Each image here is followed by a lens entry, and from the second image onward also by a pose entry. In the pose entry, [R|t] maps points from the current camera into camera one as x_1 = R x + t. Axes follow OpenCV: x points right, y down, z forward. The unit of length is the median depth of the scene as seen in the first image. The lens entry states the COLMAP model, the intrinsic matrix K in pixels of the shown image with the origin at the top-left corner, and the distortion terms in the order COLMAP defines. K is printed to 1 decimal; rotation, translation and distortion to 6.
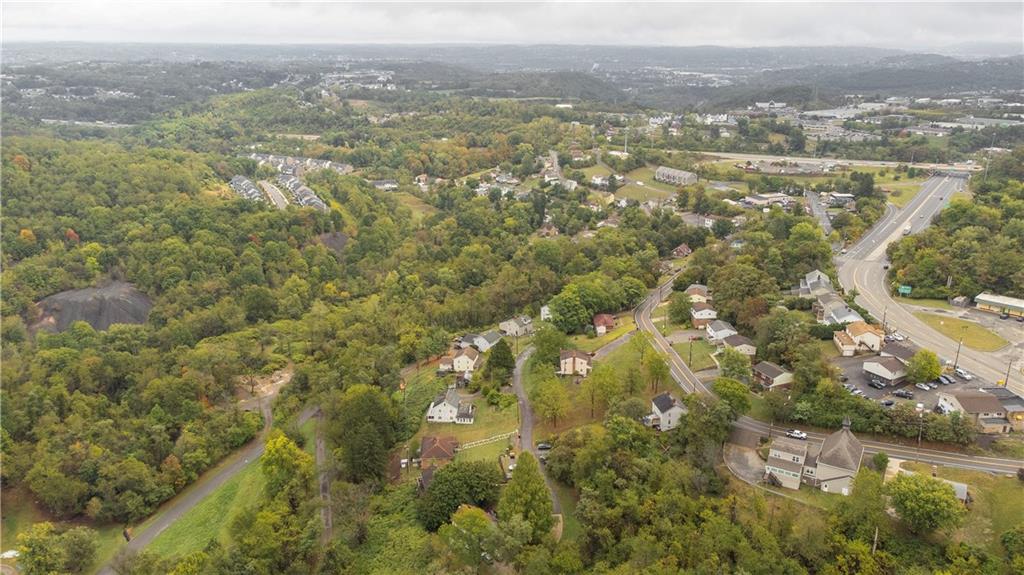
lens RADIAL K [[741.9, 0, 512.0], [0, 741.9, 287.5], [0, 0, 1]] dist [0.041685, 0.006819]
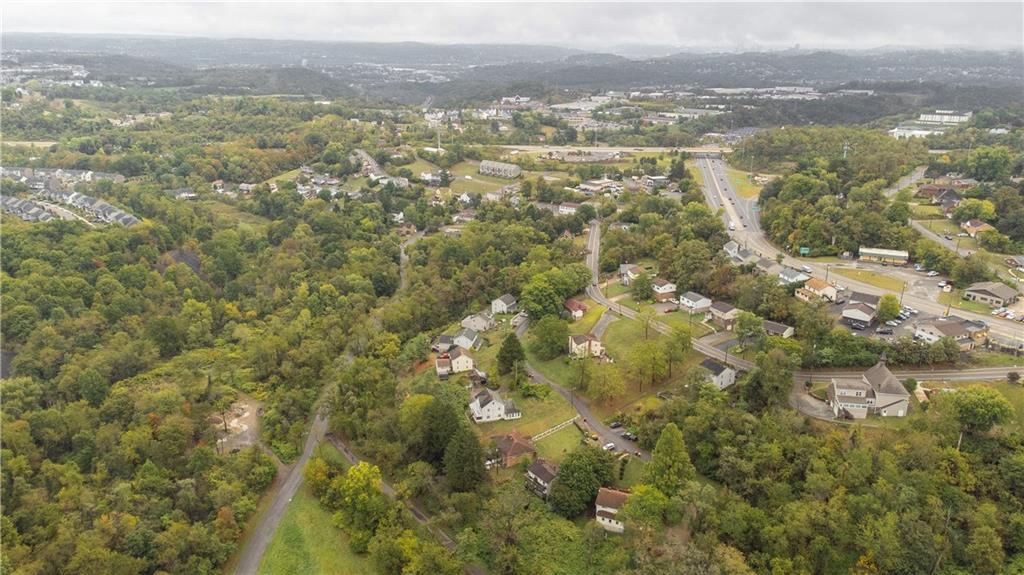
lens RADIAL K [[741.9, 0, 512.0], [0, 741.9, 287.5], [0, 0, 1]] dist [0.041685, 0.006819]
pose [[0.933629, -0.105750, 0.342278, -0.141027], [0.104048, 0.994297, 0.023384, -0.006453], [-0.342799, 0.013781, 0.939308, 0.017733]]
